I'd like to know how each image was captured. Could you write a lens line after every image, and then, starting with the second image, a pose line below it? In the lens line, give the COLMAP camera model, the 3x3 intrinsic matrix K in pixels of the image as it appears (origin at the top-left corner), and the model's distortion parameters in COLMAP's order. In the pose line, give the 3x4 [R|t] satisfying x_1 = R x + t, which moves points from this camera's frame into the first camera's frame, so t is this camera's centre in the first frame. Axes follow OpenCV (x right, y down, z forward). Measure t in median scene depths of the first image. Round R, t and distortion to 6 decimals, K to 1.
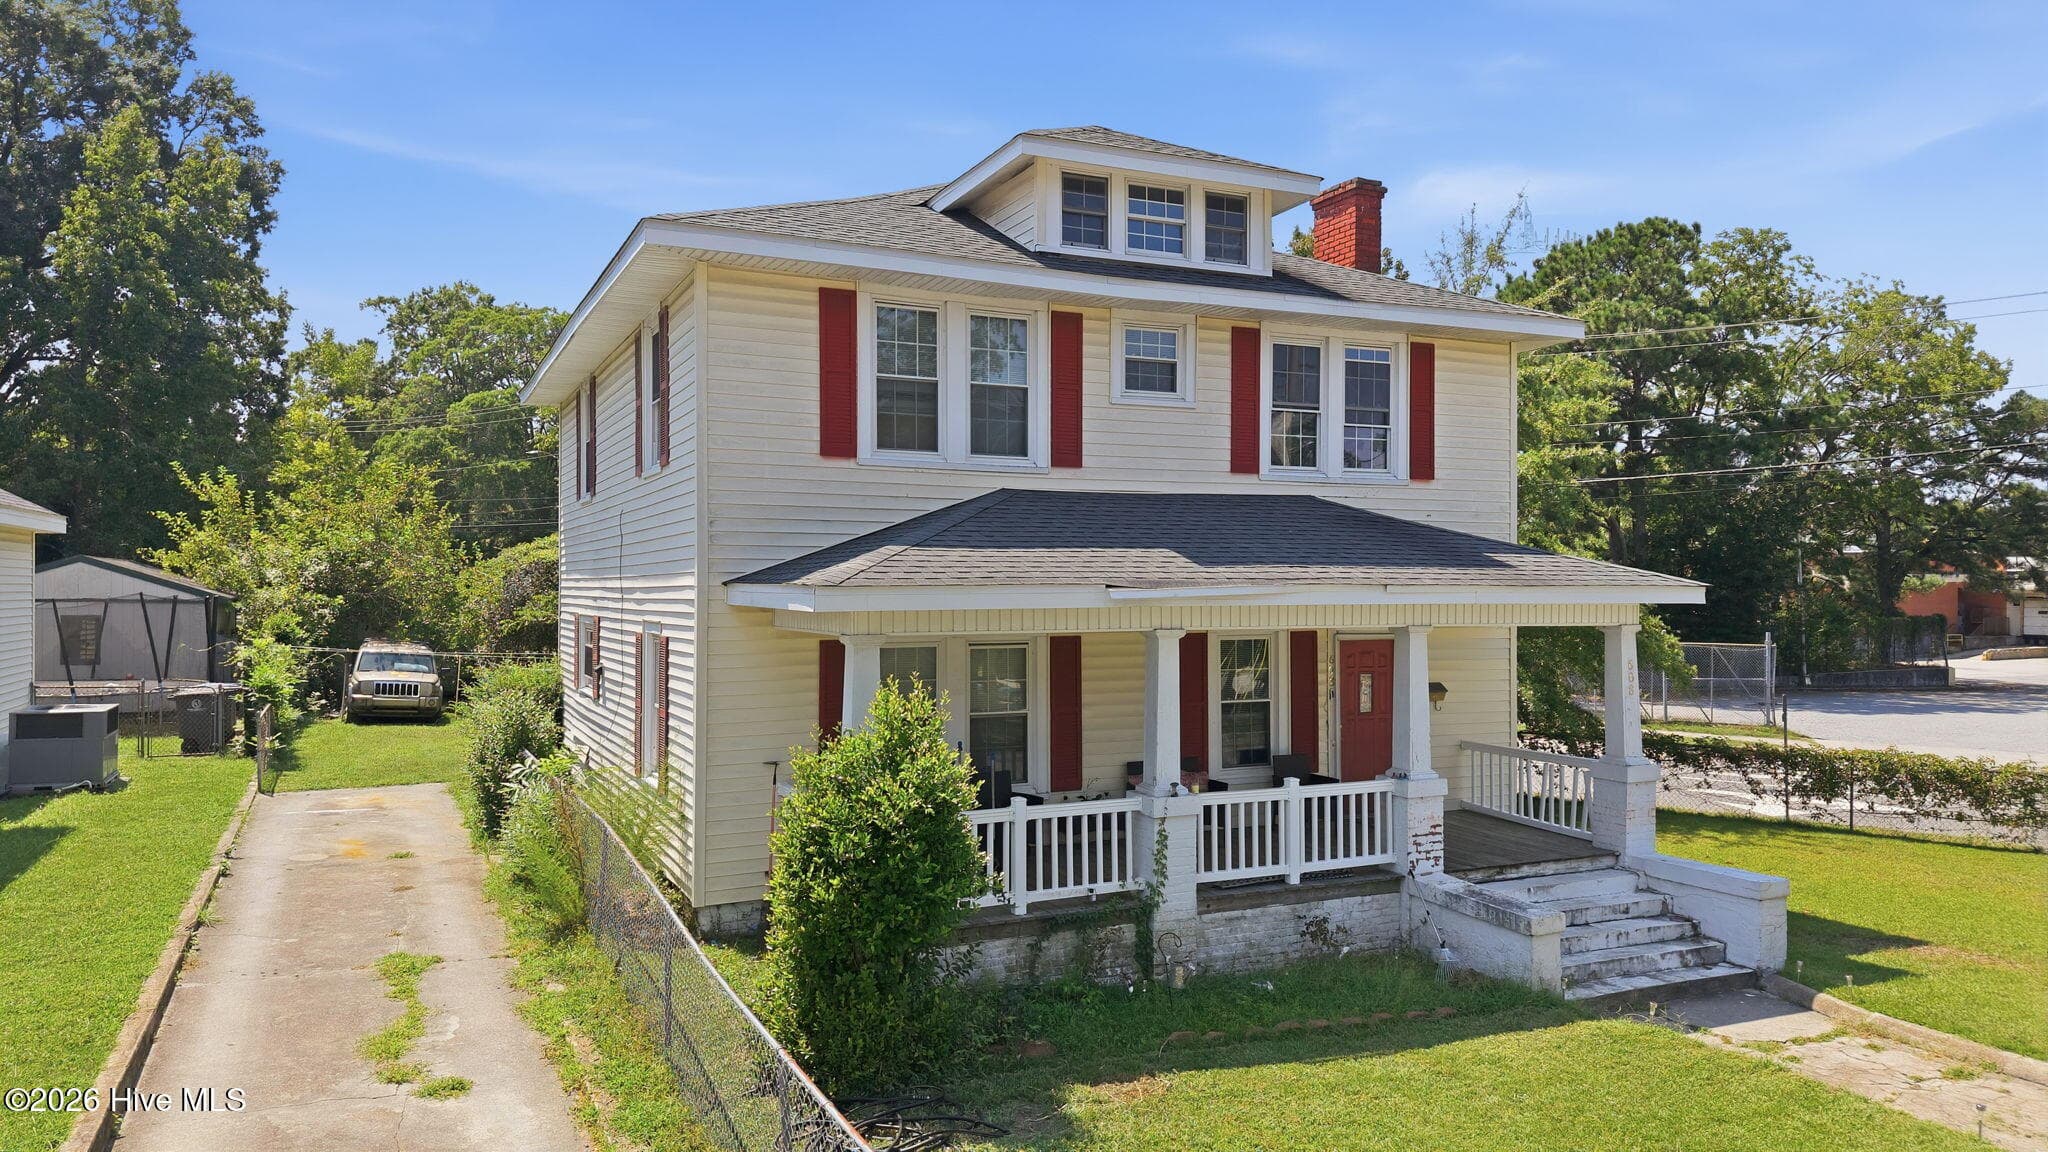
lens RADIAL K [[1372.6, 0, 1023.8], [0, 1372.6, 559.3], [0, 0, 1]] dist [0.011625, -0.000847]
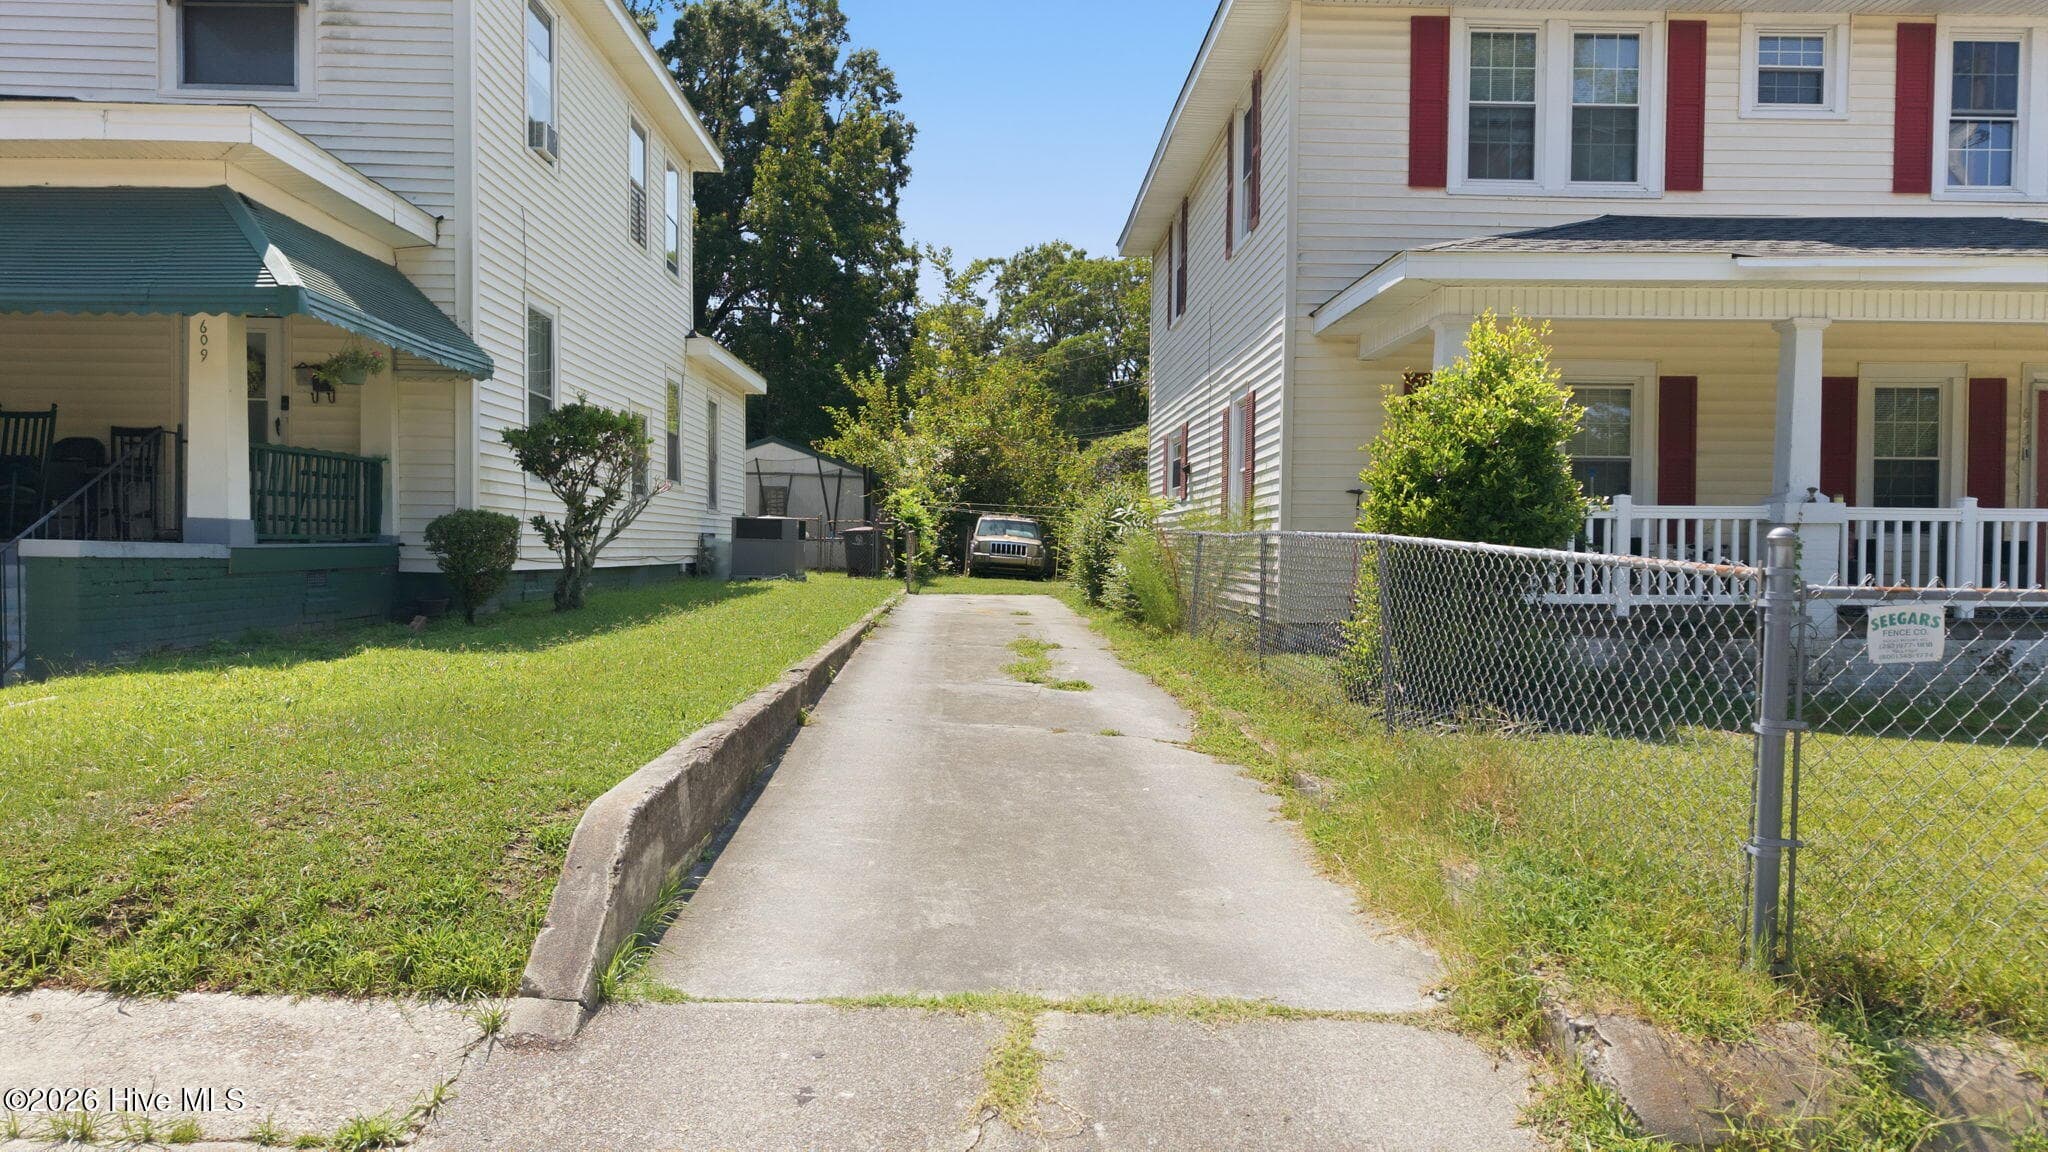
lens RADIAL K [[1353.9, 0, 1028.3], [0, 1353.9, 563.5], [0, 0, 1]] dist [0.046351, -0.040736]
pose [[0.918326, 0.015034, -0.395540, -0.005640], [-0.002099, 0.999449, 0.033114, 0.147713], [0.395820, -0.029579, 0.917852, -0.025178]]
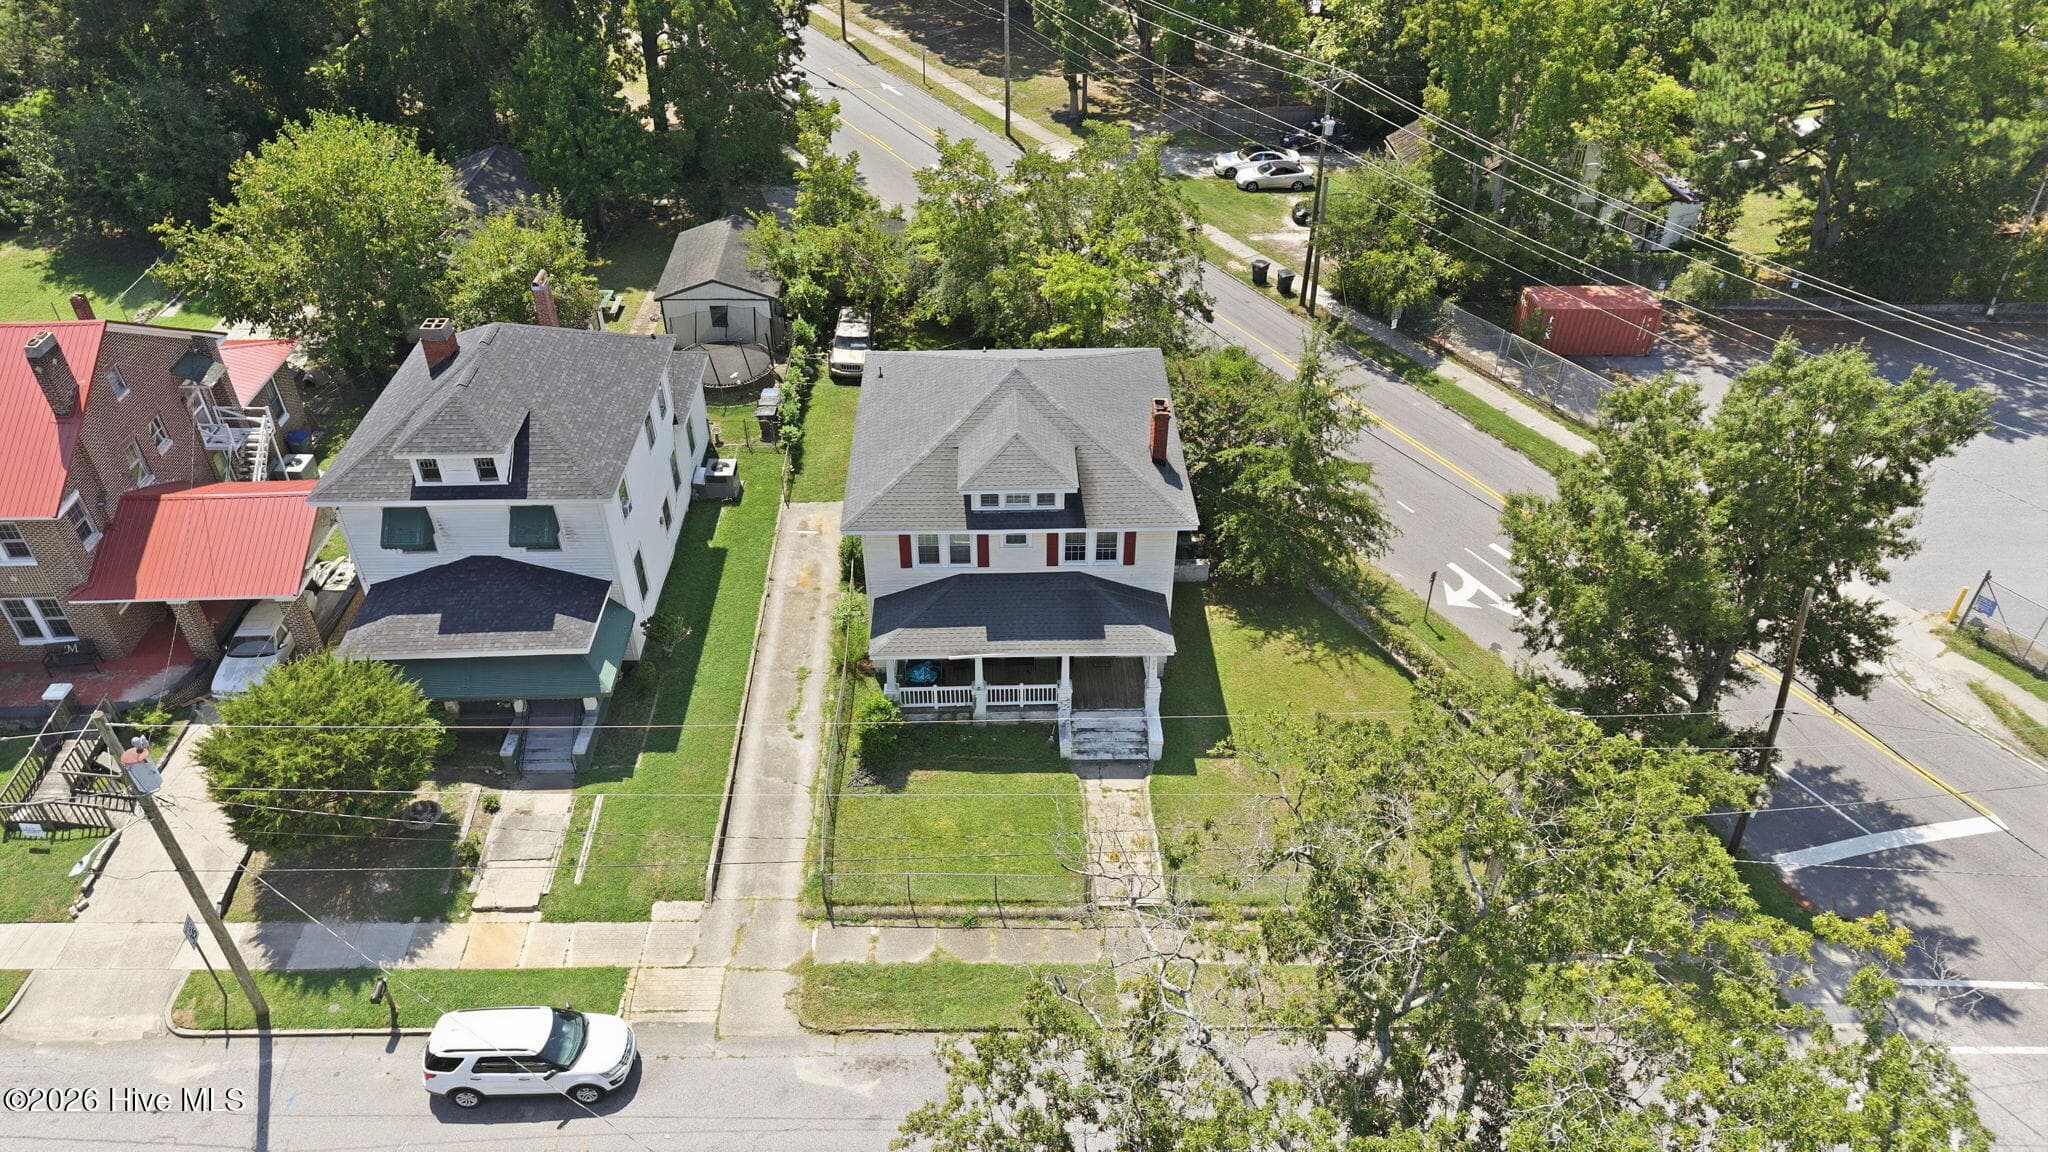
lens RADIAL K [[1353.9, 0, 1028.3], [0, 1353.9, 563.5], [0, 0, 1]] dist [0.046351, -0.040736]
pose [[0.916175, 0.238690, -0.321948, 1.060355], [0.008116, 0.792091, 0.610349, -1.858368], [0.400696, -0.561800, 0.723756, -1.116685]]
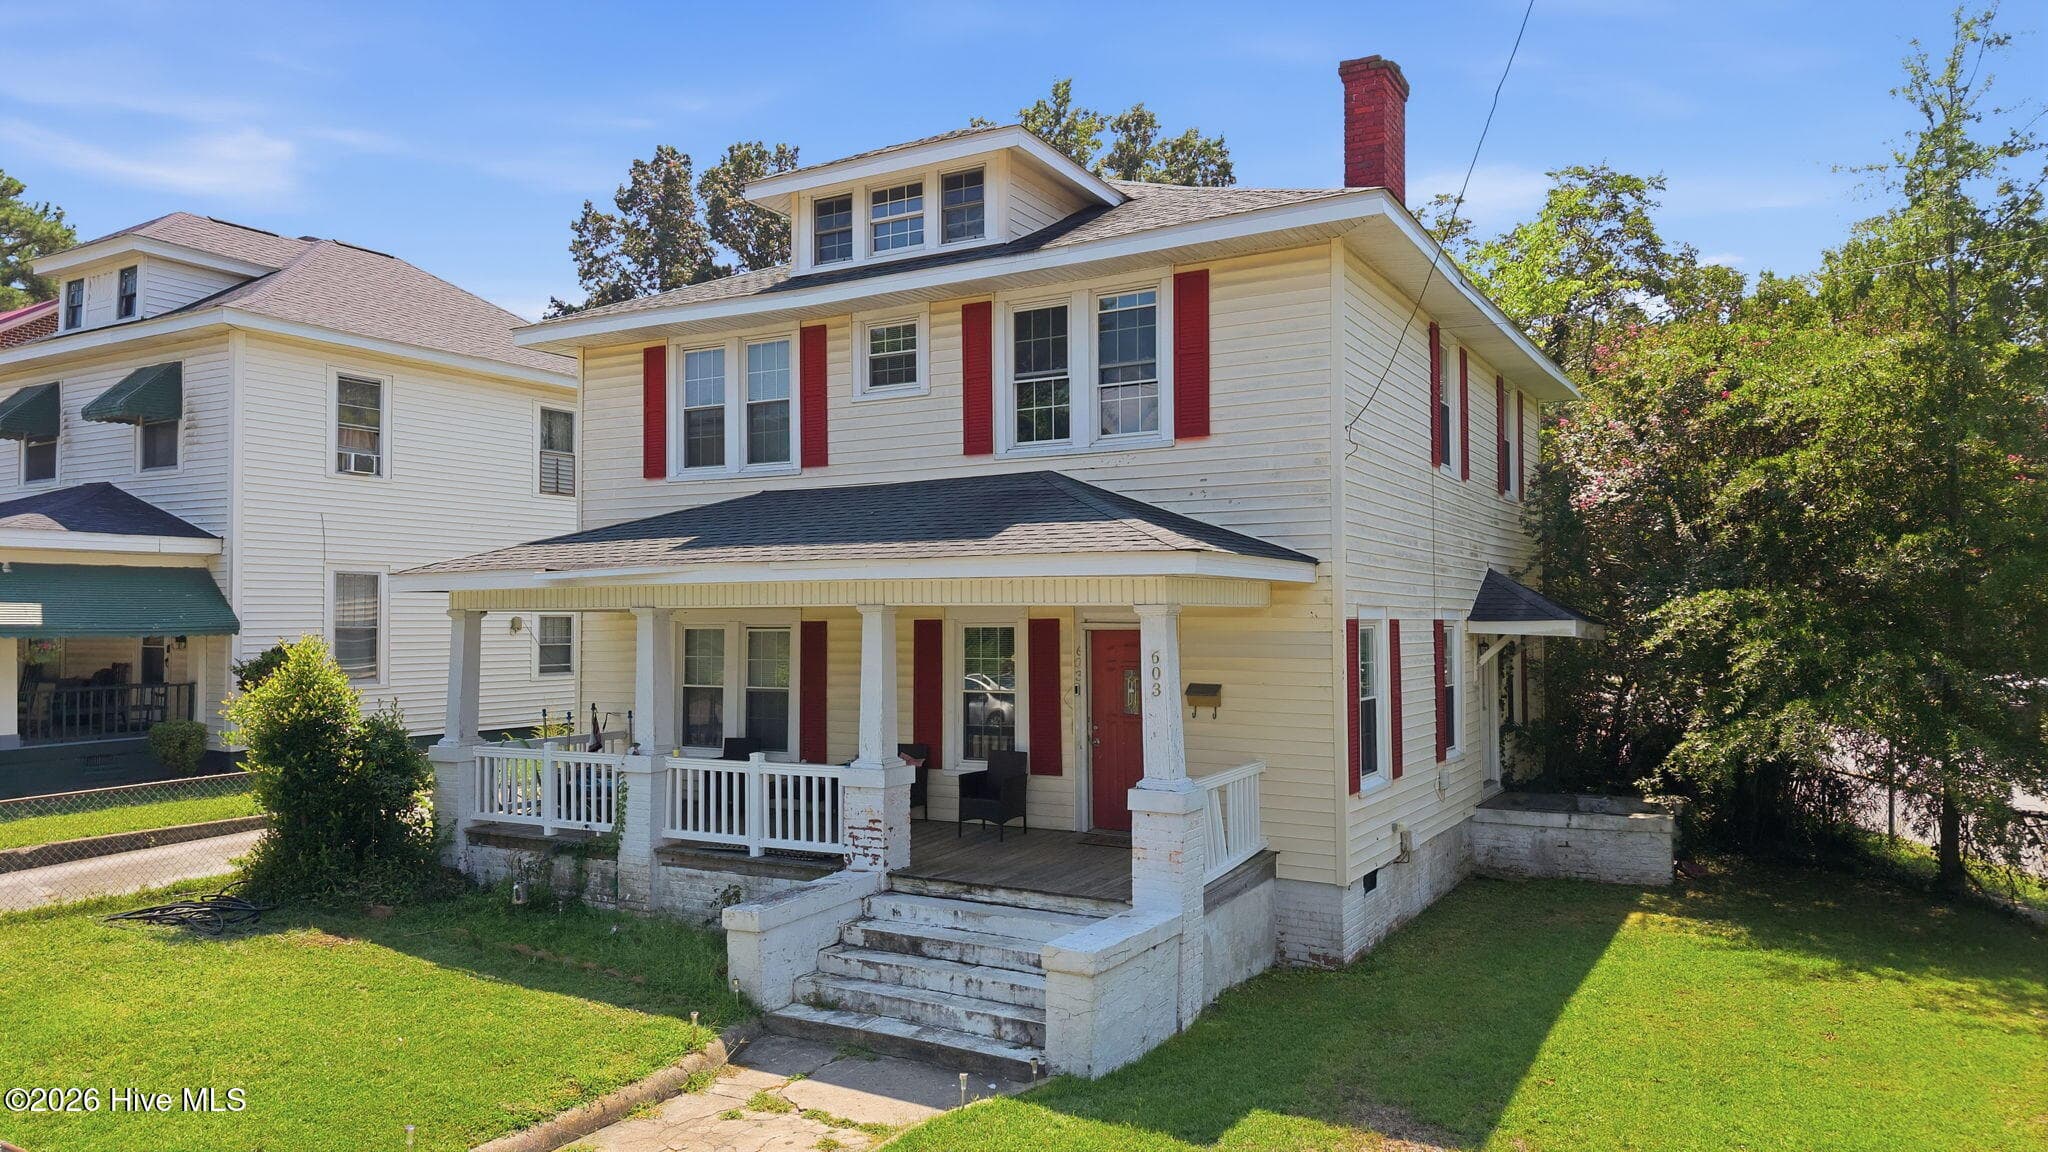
lens RADIAL K [[1353.9, 0, 1028.3], [0, 1353.9, 563.5], [0, 0, 1]] dist [0.046351, -0.040736]
pose [[0.581703, -0.035973, -0.812605, 0.972026], [0.018031, 0.999346, -0.031332, 0.045467], [0.813201, 0.003573, 0.581971, 0.488410]]
